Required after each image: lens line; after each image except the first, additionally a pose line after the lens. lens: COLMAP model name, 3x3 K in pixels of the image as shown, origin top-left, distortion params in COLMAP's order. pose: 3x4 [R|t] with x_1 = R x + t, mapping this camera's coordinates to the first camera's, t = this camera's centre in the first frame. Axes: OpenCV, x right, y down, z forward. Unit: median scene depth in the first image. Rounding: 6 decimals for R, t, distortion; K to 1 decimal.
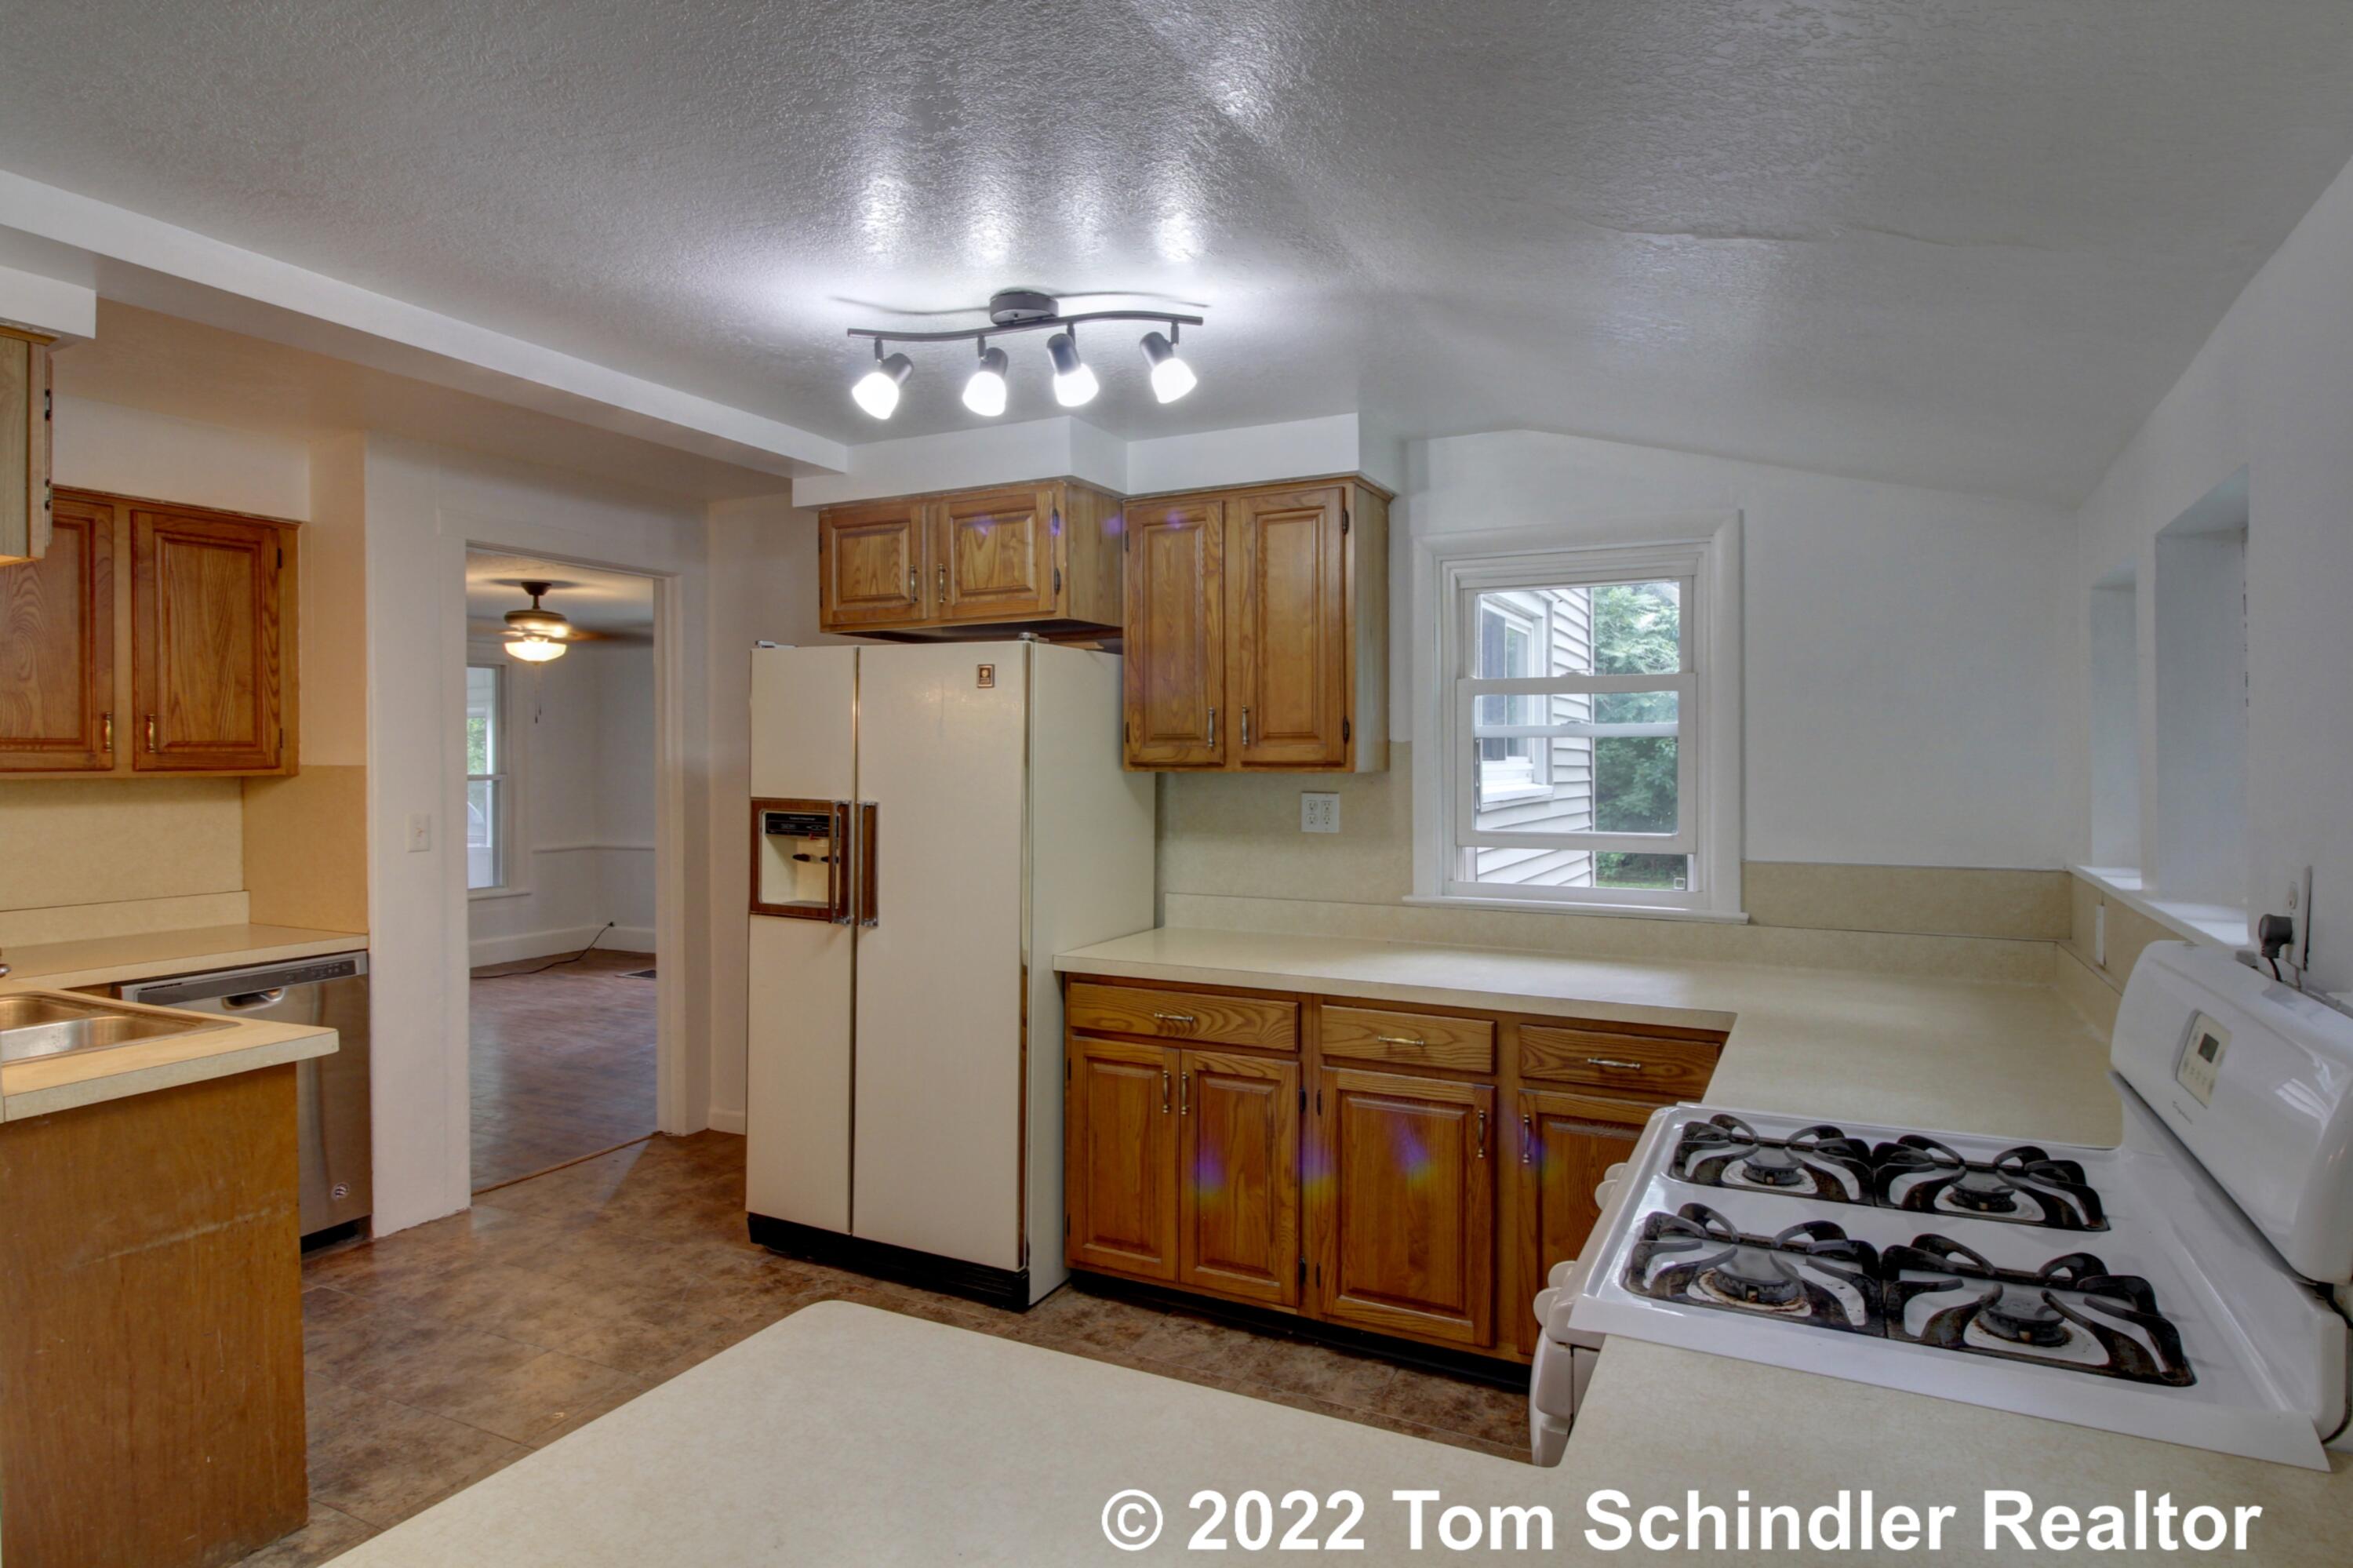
lens RADIAL K [[1281.7, 0, 1176.7], [0, 1281.7, 768.1], [0, 0, 1]] dist [-0.001678, -0.000349]
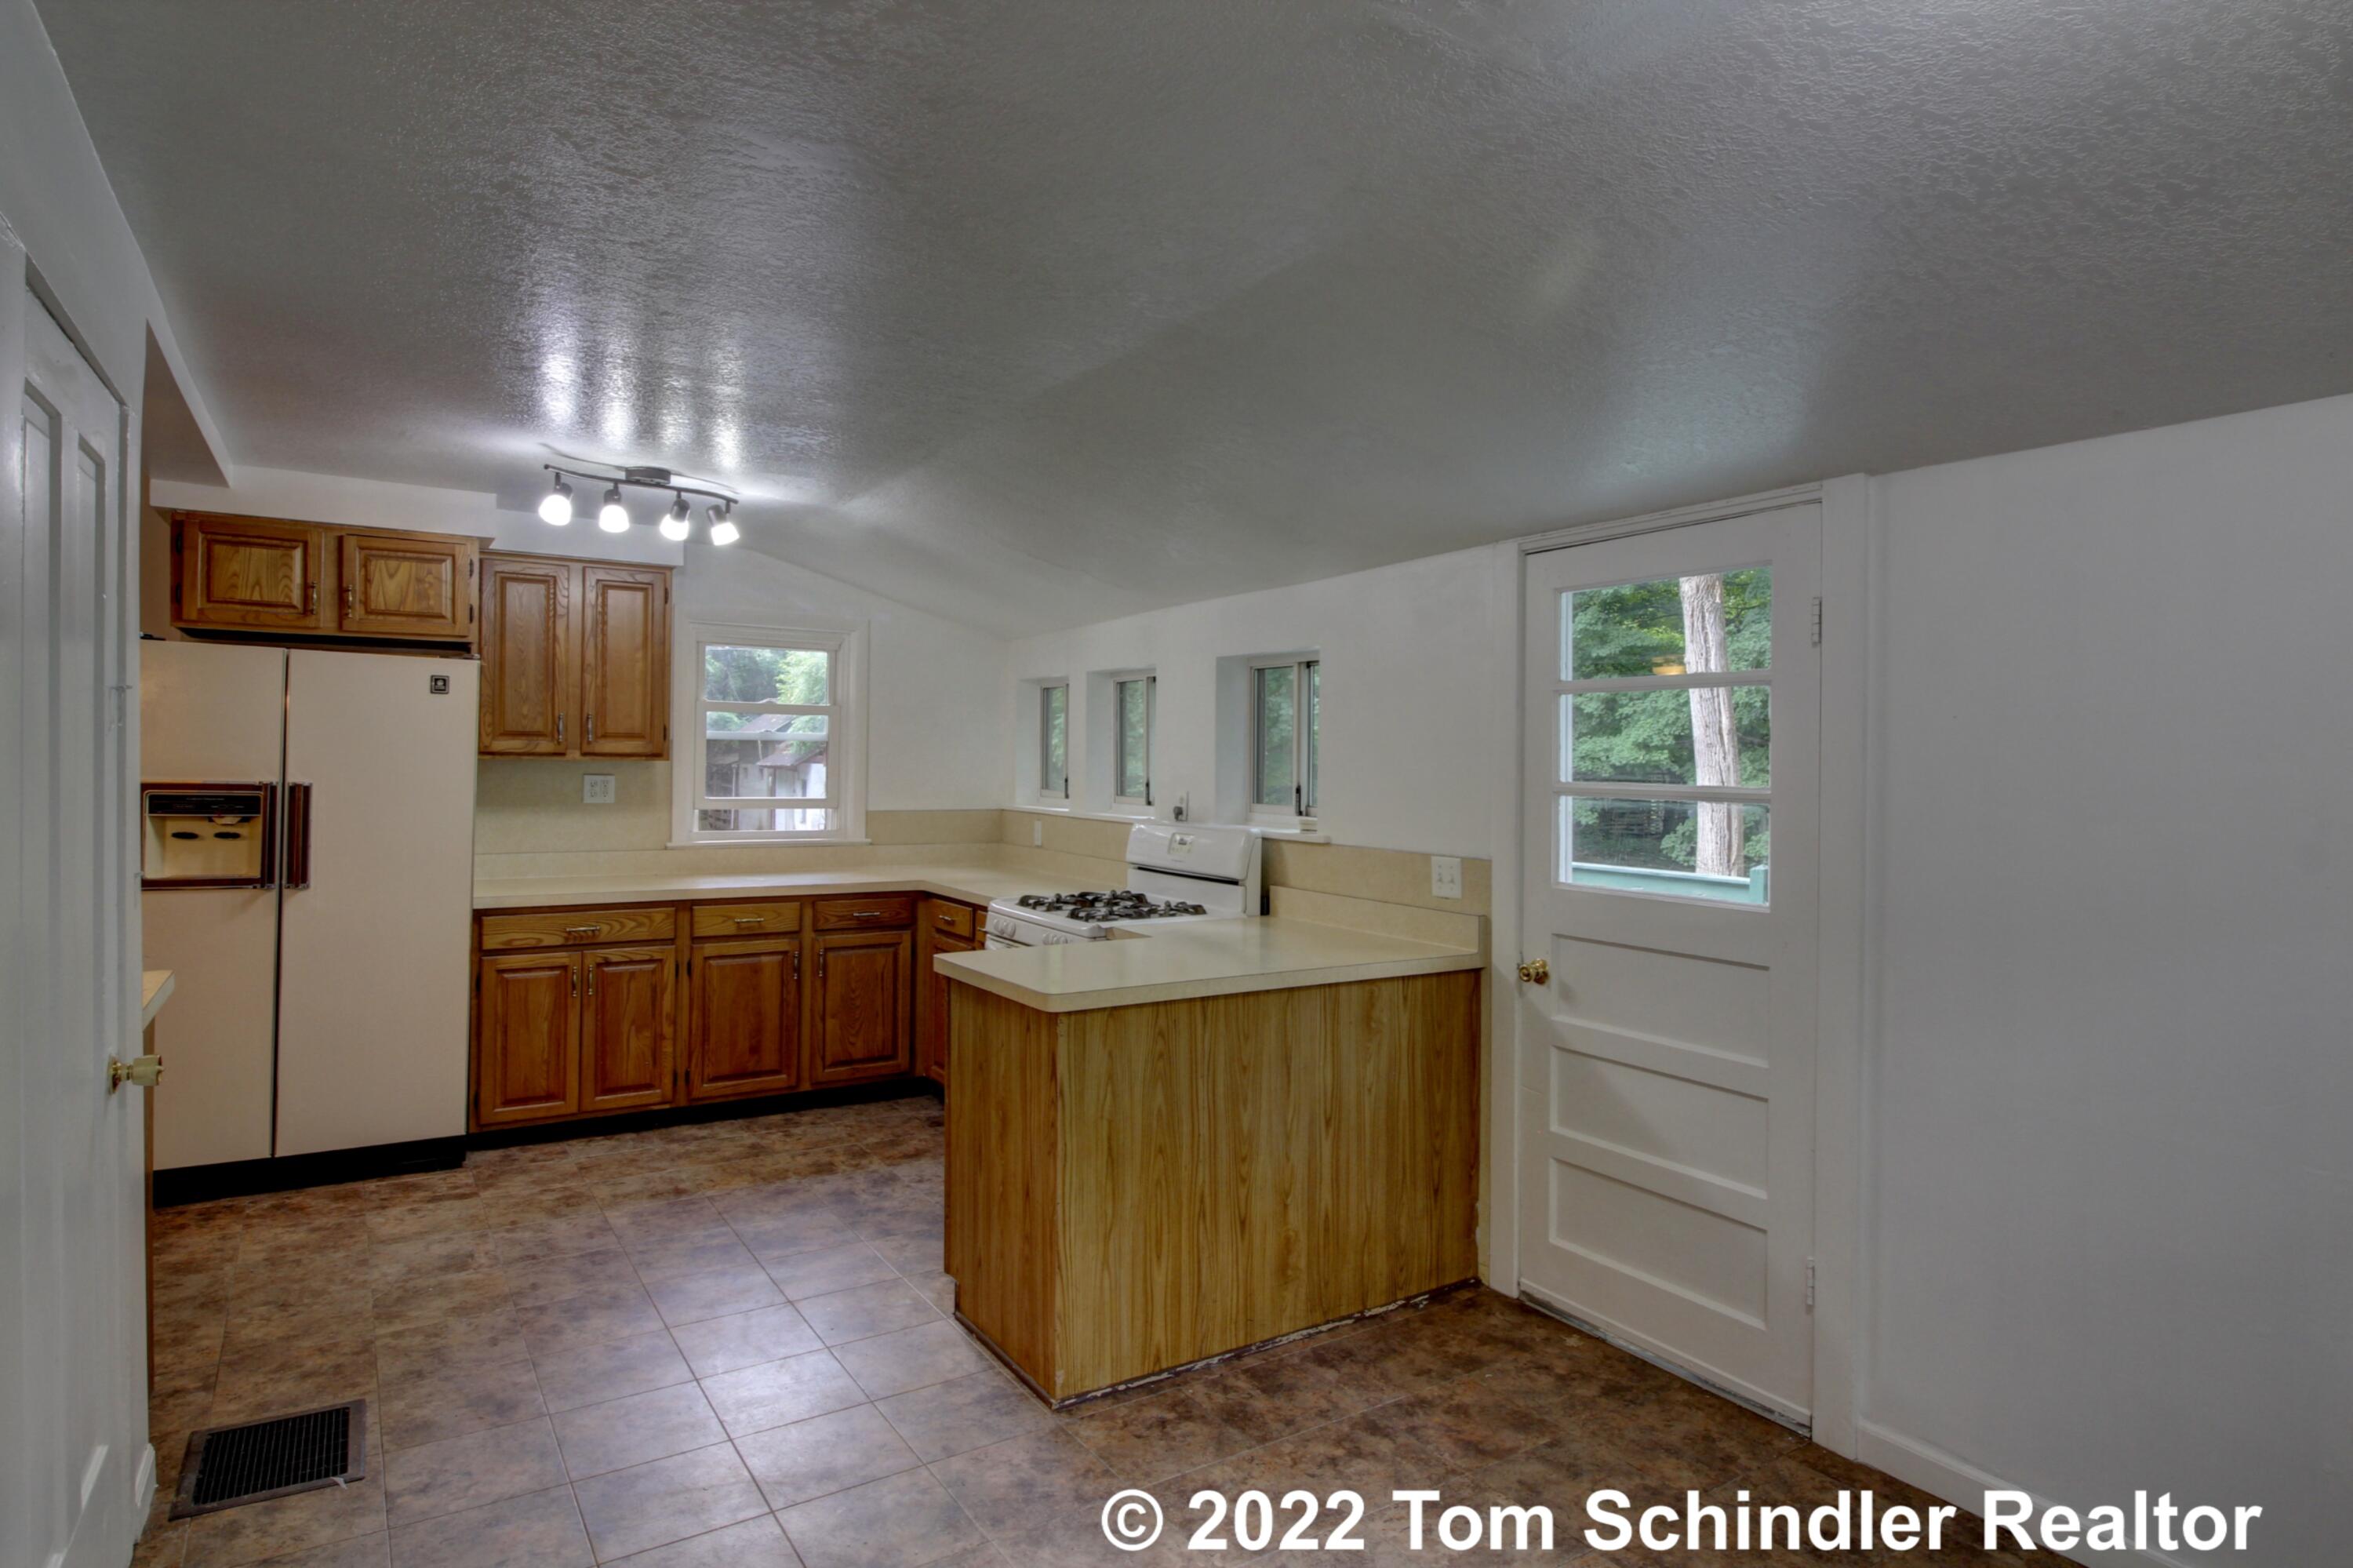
lens RADIAL K [[1281.7, 0, 1185.1], [0, 1281.7, 772.3], [0, 0, 1]] dist [-0.001678, -0.000349]
pose [[0.505236, -0.000412, 0.862981, -0.886114], [-0.010269, 0.999926, 0.006489, 0.000901], [-0.862920, -0.012141, 0.505195, -0.309427]]
